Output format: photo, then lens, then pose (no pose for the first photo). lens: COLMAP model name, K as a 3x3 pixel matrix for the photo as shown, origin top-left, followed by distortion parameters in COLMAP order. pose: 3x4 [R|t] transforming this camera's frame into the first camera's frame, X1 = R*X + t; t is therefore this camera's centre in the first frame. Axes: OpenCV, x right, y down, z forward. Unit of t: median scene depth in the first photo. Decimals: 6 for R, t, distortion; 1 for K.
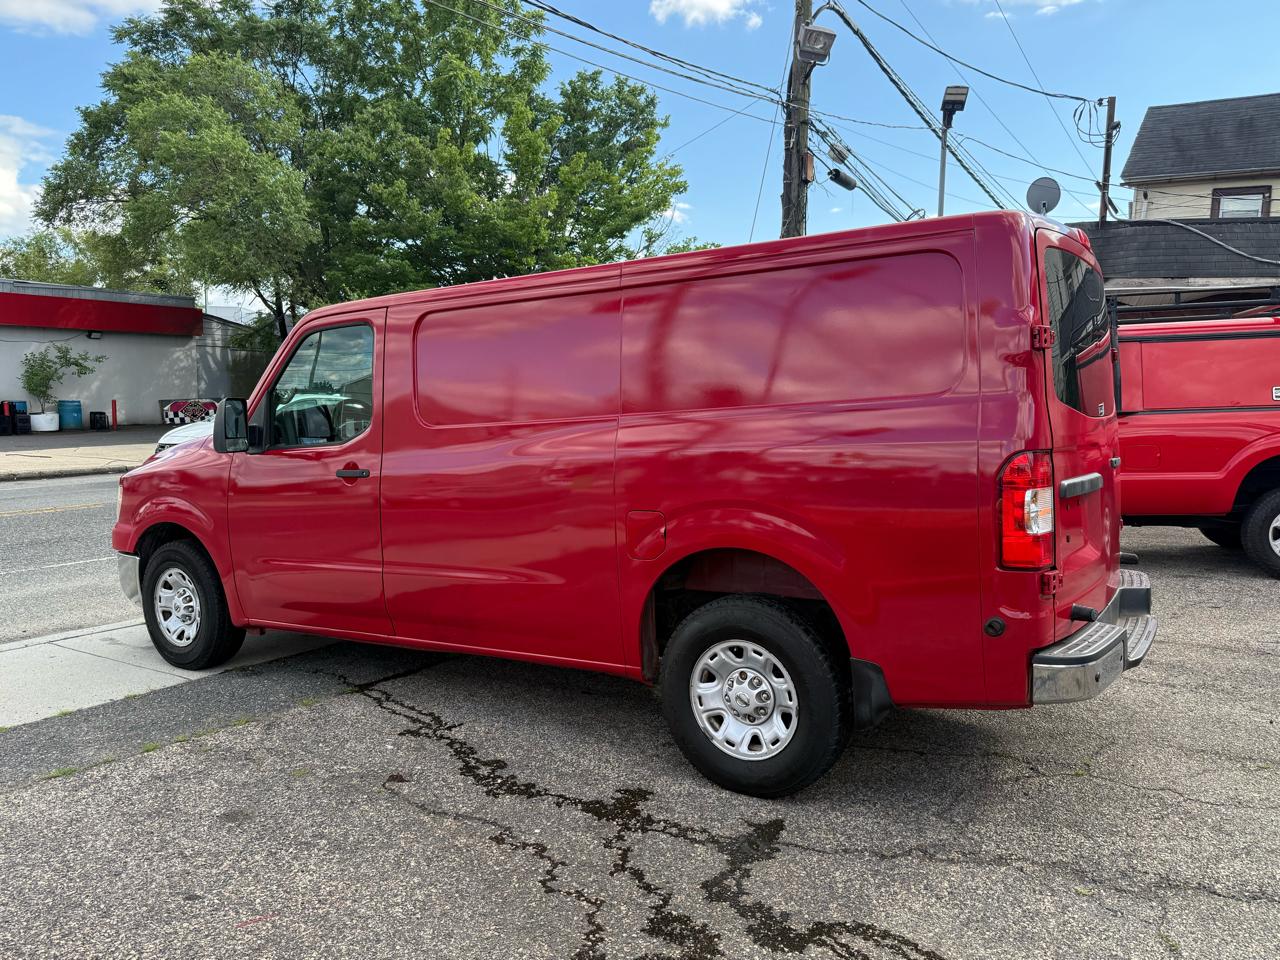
lens RADIAL K [[962.1, 0, 642.5], [0, 962.1, 488.7], [0, 0, 1]] dist [0.020028, -0.032796]
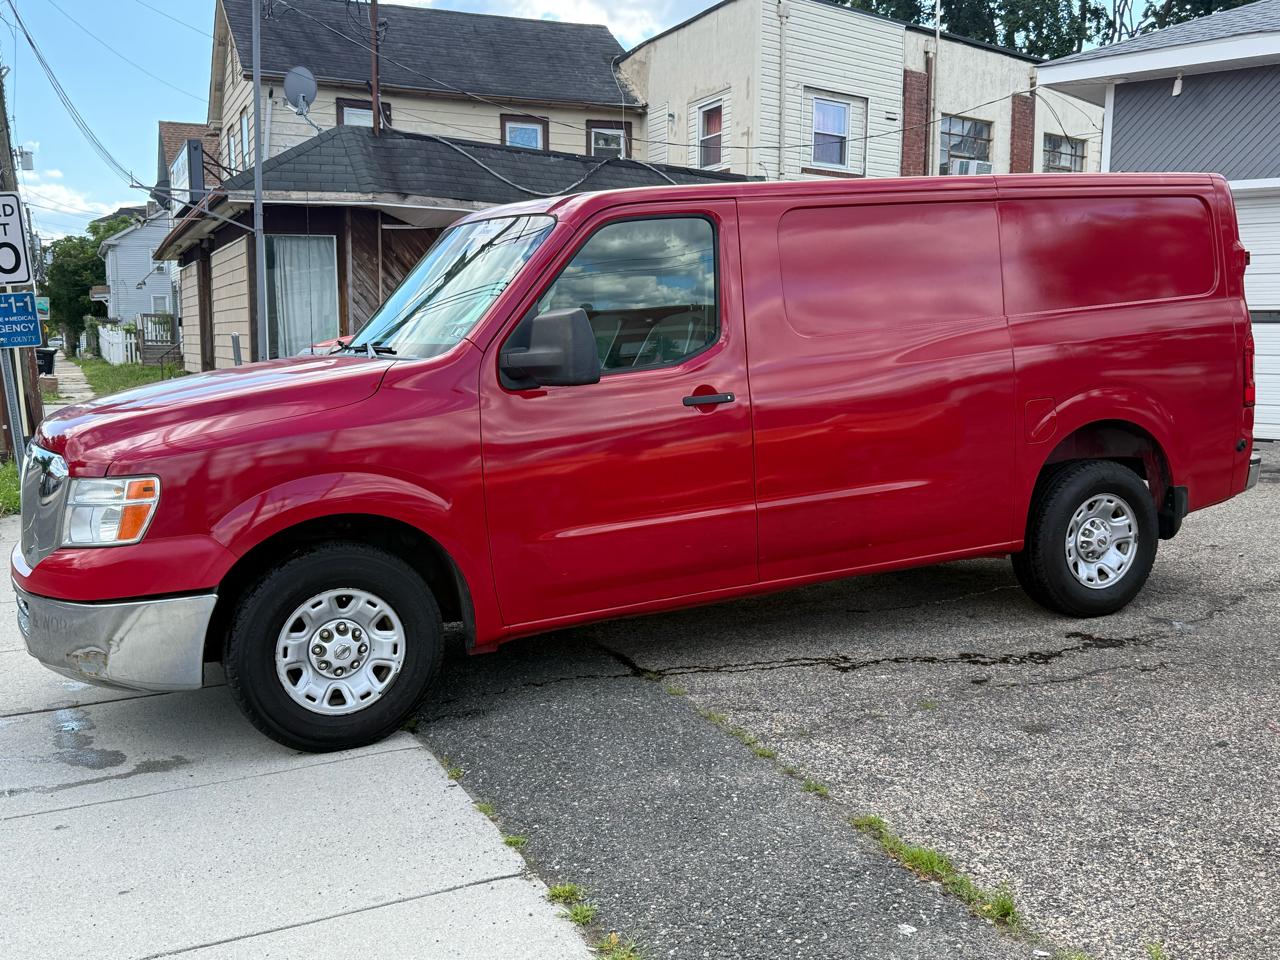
lens RADIAL K [[1275.9, 0, 642.5], [0, 1275.9, 486.6], [0, 0, 1]] dist [0.031838, 0.000000]
pose [[0.521885, -0.112007, 0.845630, -0.486635], [0.094867, 0.992813, 0.072953, -0.009175], [-0.847724, 0.042149, 0.528760, 0.186163]]
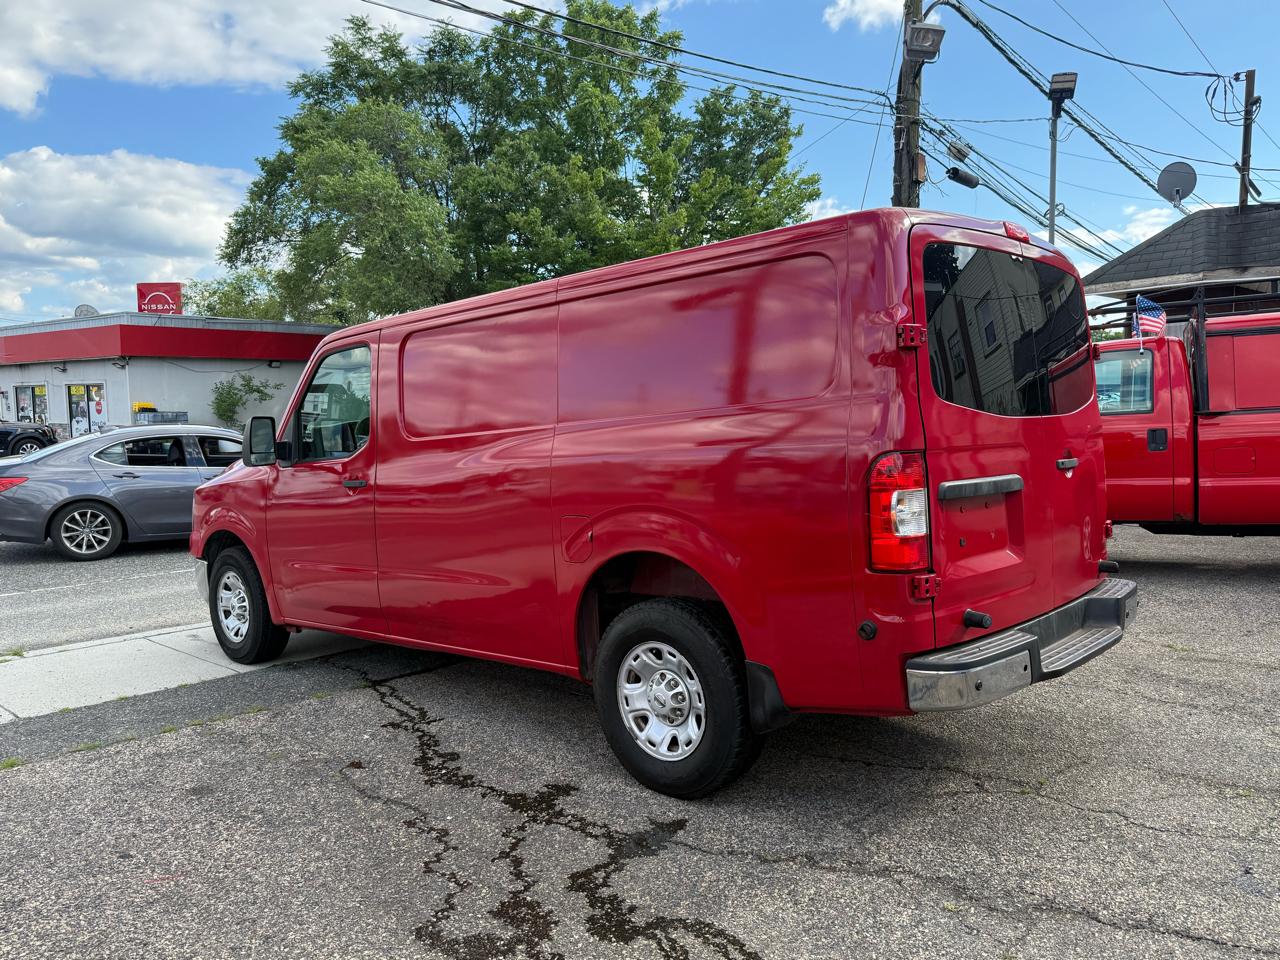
lens RADIAL K [[962.1, 0, 633.7], [0, 962.1, 487.9], [0, 0, 1]] dist [0.020028, -0.032796]
pose [[0.983154, -0.008214, -0.182595, 0.079626], [0.005357, 0.999856, -0.016133, 0.003076], [0.182701, 0.014883, 0.983056, -0.002670]]
